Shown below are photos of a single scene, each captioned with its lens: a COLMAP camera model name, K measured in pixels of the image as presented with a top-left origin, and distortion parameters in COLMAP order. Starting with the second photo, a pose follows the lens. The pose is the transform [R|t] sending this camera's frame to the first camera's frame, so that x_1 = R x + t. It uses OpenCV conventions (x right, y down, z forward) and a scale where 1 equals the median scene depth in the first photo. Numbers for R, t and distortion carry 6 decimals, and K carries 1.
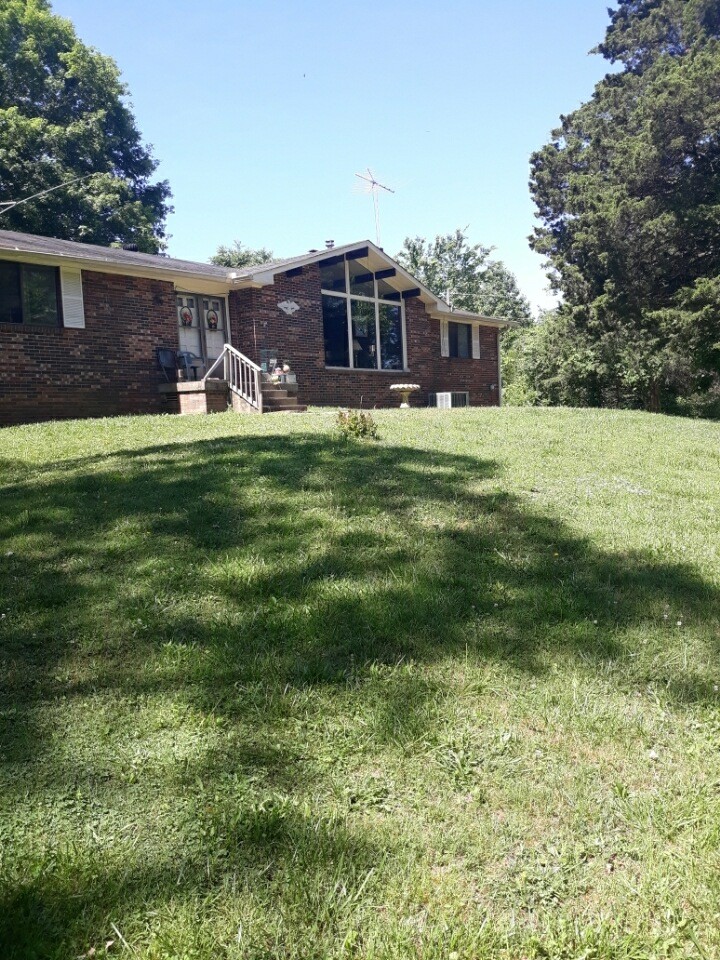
lens RADIAL K [[789.7, 0, 364.1], [0, 789.7, 474.5], [0, 0, 1]] dist [0.032700, -0.077081]
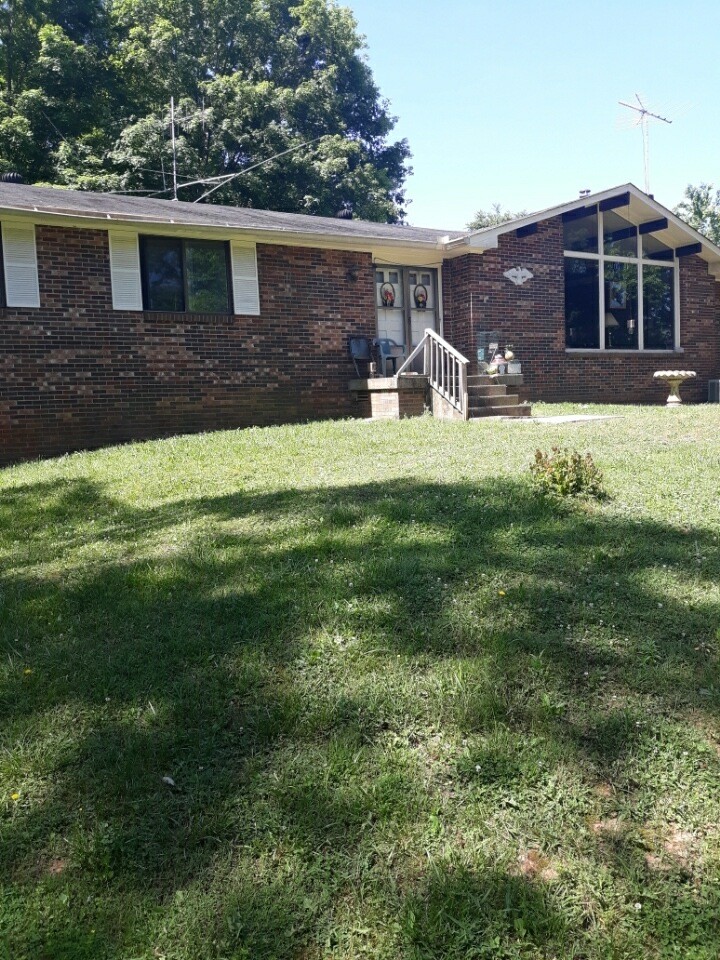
lens RADIAL K [[789.7, 0, 367.3], [0, 789.7, 472.5], [0, 0, 1]] dist [0.032700, -0.077081]
pose [[0.946517, 0.034432, -0.320813, 0.020108], [-0.022525, 0.998915, 0.040752, -0.041676], [0.321868, -0.031346, 0.946265, 0.183836]]
